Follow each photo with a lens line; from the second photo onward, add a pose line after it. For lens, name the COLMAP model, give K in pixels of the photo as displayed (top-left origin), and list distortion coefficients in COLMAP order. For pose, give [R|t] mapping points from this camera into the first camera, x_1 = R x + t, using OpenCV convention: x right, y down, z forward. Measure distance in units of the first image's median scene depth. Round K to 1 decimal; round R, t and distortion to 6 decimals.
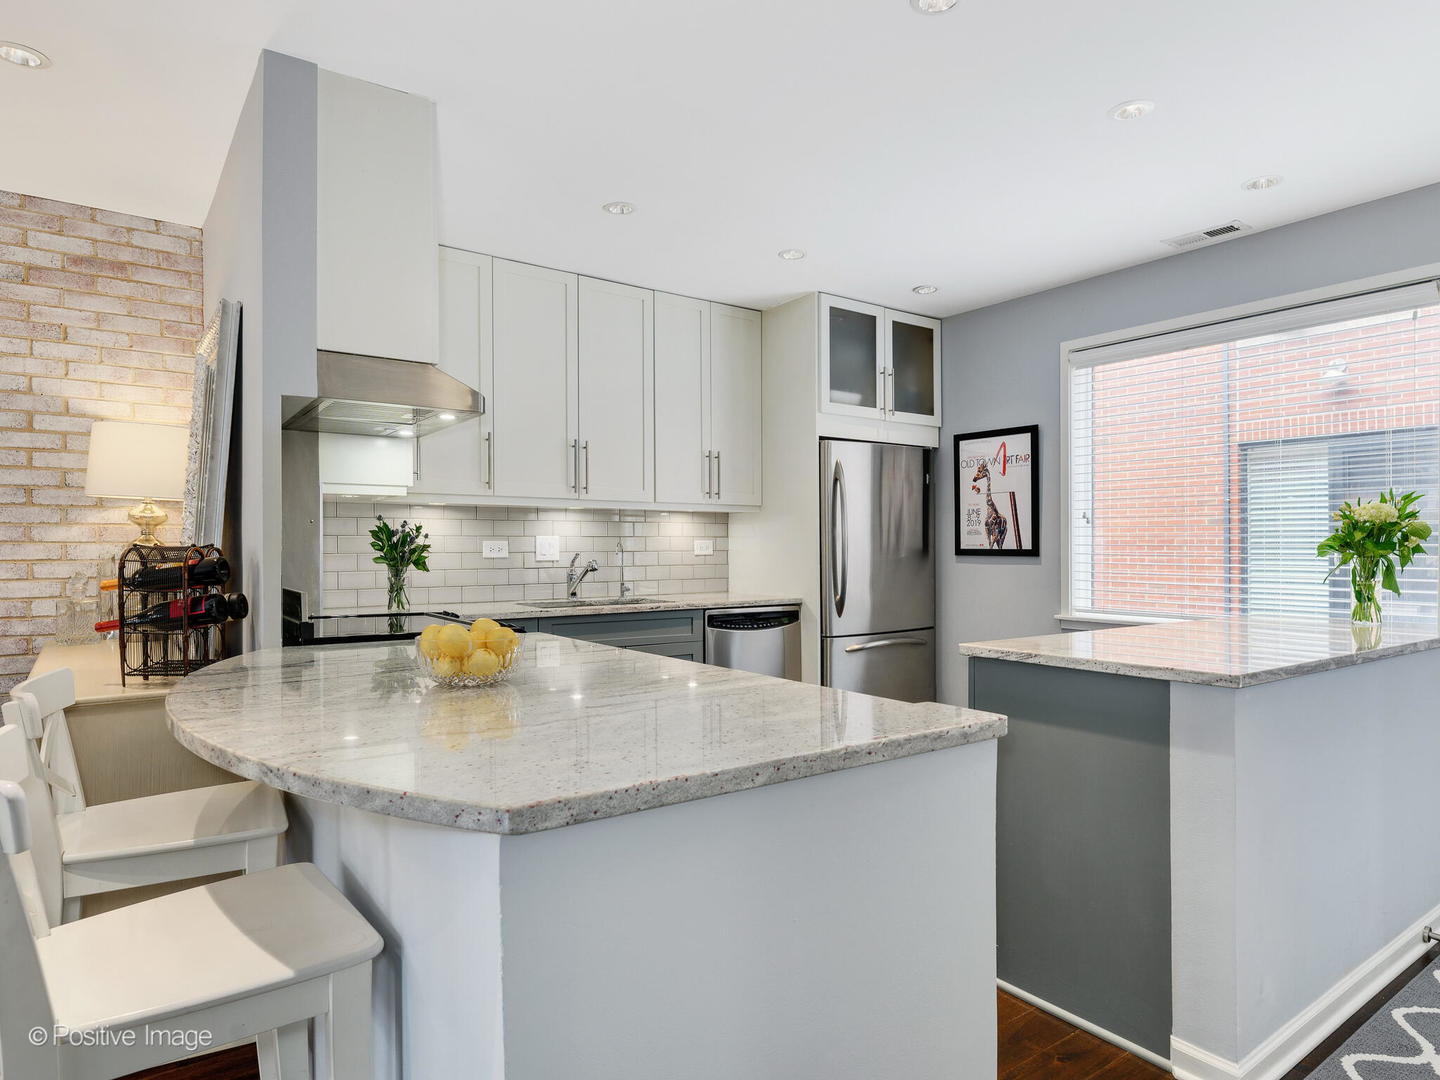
lens RADIAL K [[868.2, 0, 727.7], [0, 868.2, 551.7], [0, 0, 1]] dist [-0.004662, -0.001990]
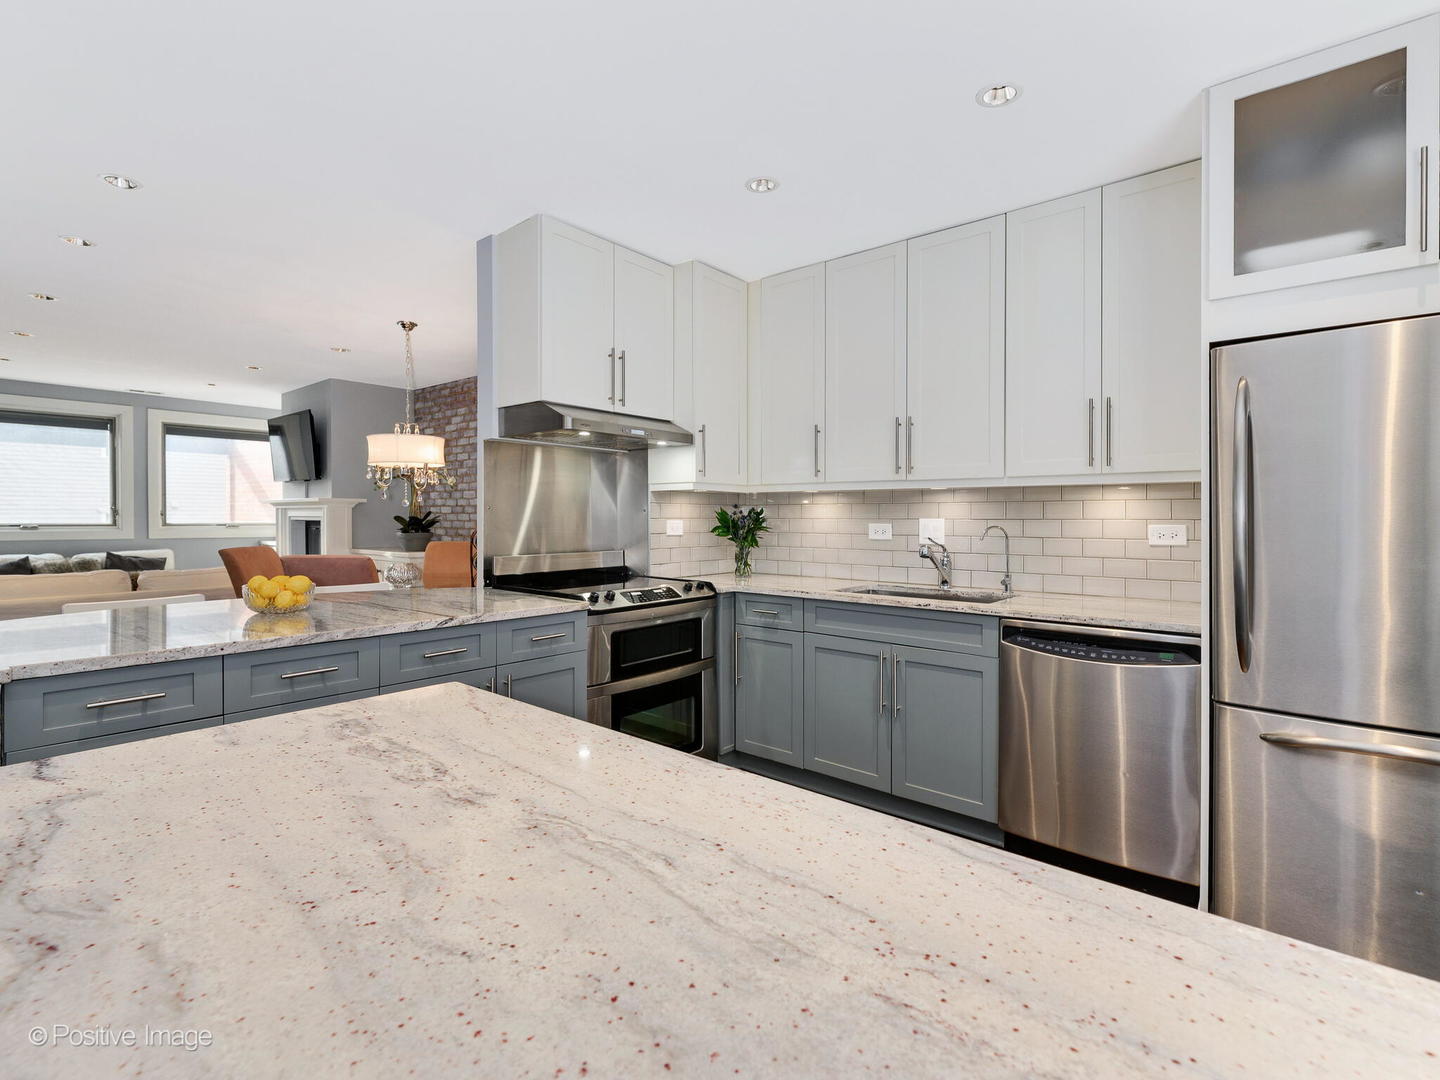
lens RADIAL K [[679.4, 0, 723.4], [0, 679.4, 519.9], [0, 0, 1]] dist [0.002574, -0.002515]
pose [[0.235351, 0.004321, -0.971901, 0.487700], [-0.009983, 0.999948, 0.002028, -0.016953], [0.971859, 0.009226, 0.235382, 0.624364]]
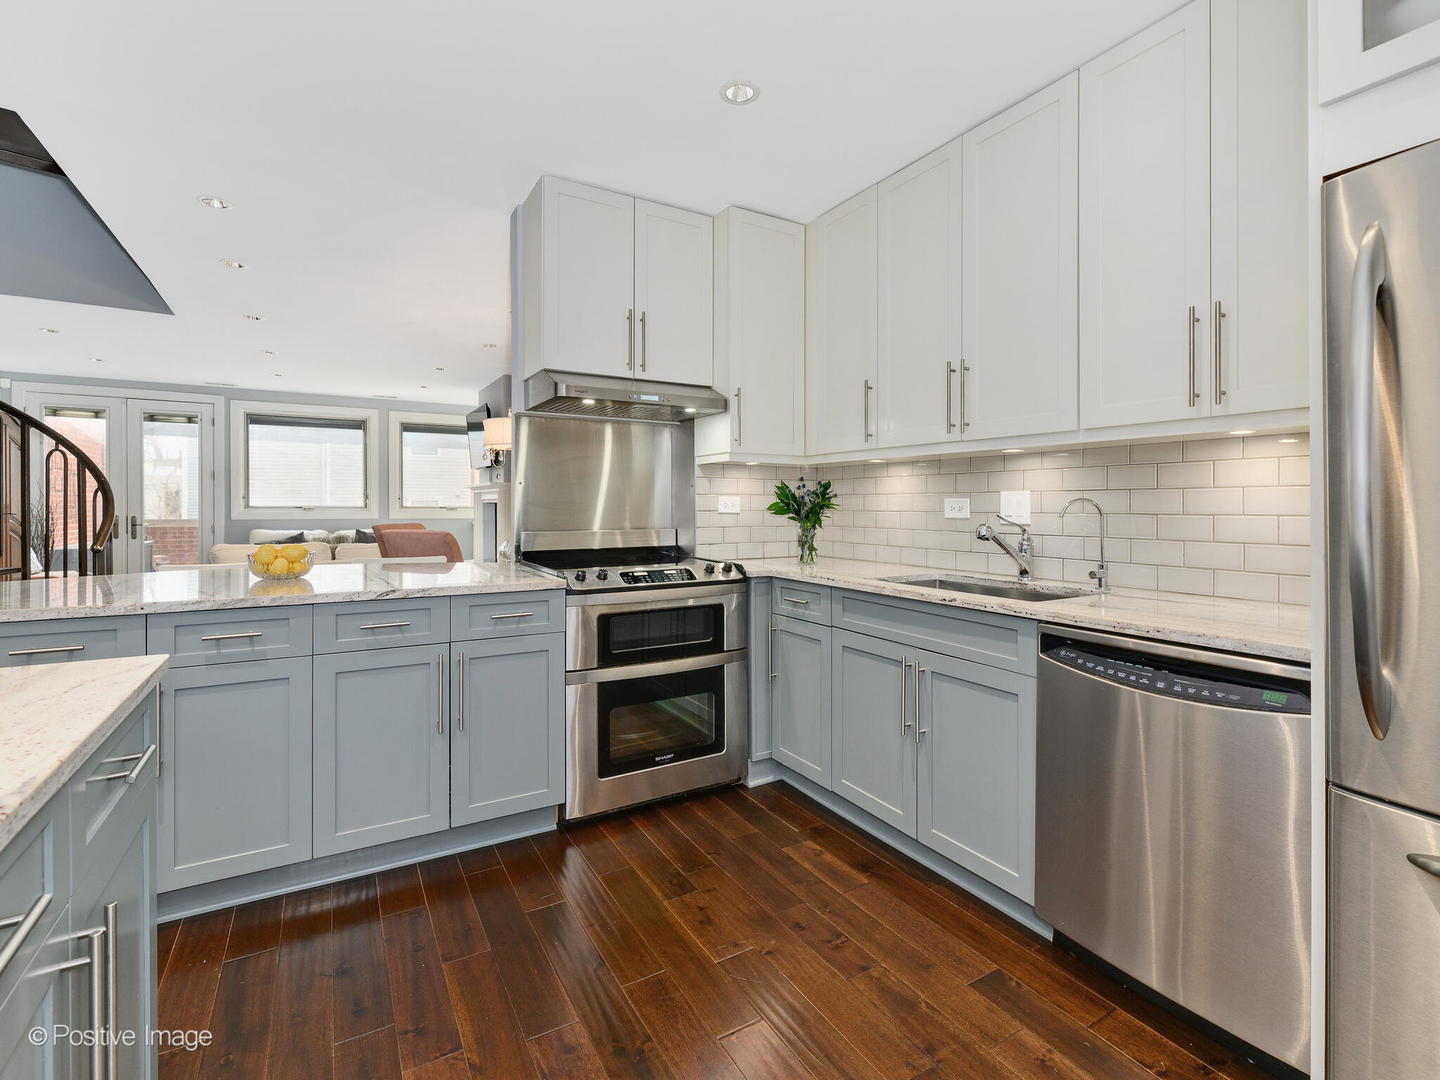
lens RADIAL K [[679.4, 0, 706.1], [0, 679.4, 504.1], [0, 0, 1]] dist [0.002574, -0.002515]
pose [[-0.101719, 0.001283, -0.994812, 0.418339], [-0.008342, 0.999963, 0.002143, -0.006411], [0.994778, 0.008516, -0.101705, 0.825530]]
